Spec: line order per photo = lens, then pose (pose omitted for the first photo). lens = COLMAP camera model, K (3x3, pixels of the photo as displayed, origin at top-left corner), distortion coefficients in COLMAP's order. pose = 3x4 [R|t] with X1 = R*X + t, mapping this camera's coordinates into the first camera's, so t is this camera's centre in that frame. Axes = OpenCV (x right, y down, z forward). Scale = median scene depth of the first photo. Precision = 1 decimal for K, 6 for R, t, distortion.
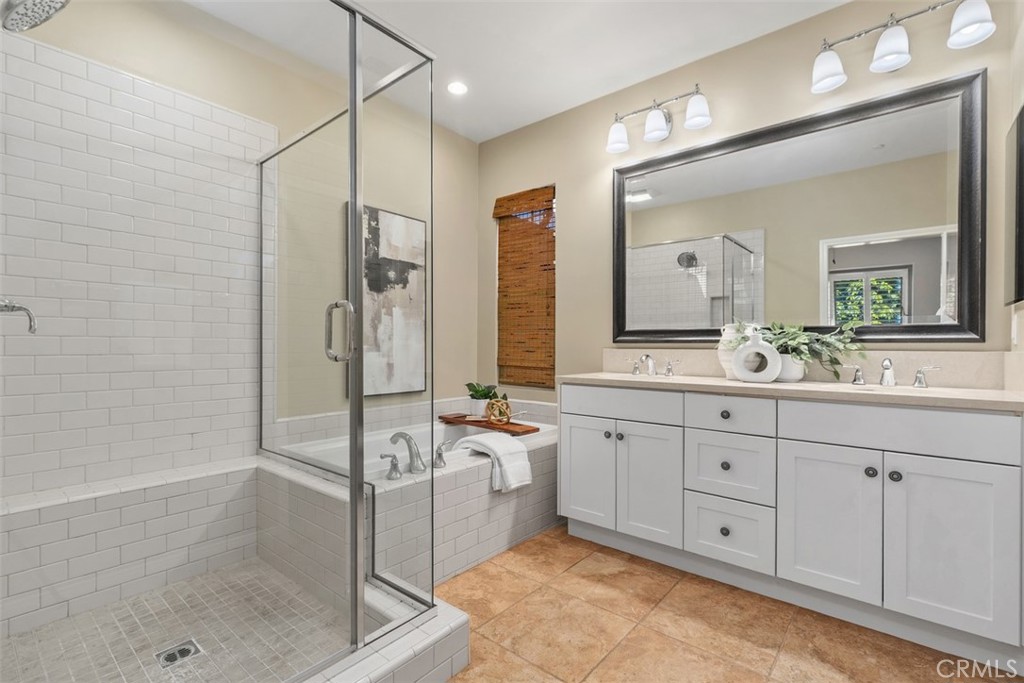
lens RADIAL K [[467.3, 0, 491.2], [0, 467.3, 343.5], [0, 0, 1]] dist [0.012177, -0.002295]
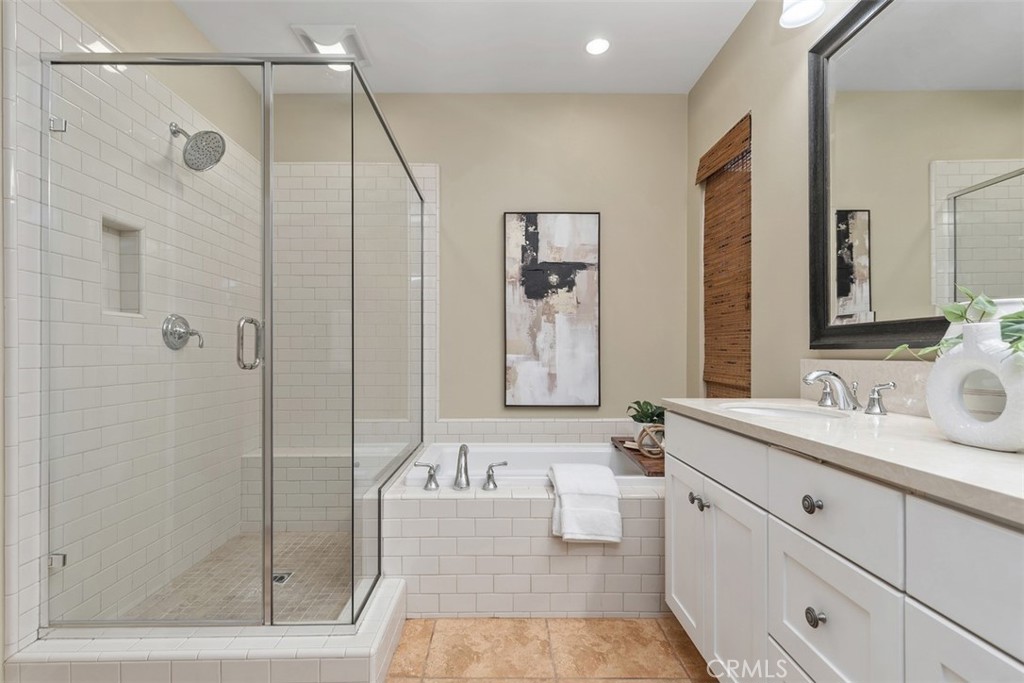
lens RADIAL K [[467.3, 0, 505.3], [0, 467.3, 350.6], [0, 0, 1]] dist [0.012177, -0.002295]
pose [[0.657549, -0.008442, -0.753364, 0.433833], [0.005981, 0.999964, -0.005985, 0.001491], [0.753388, -0.000570, 0.657576, 0.316151]]
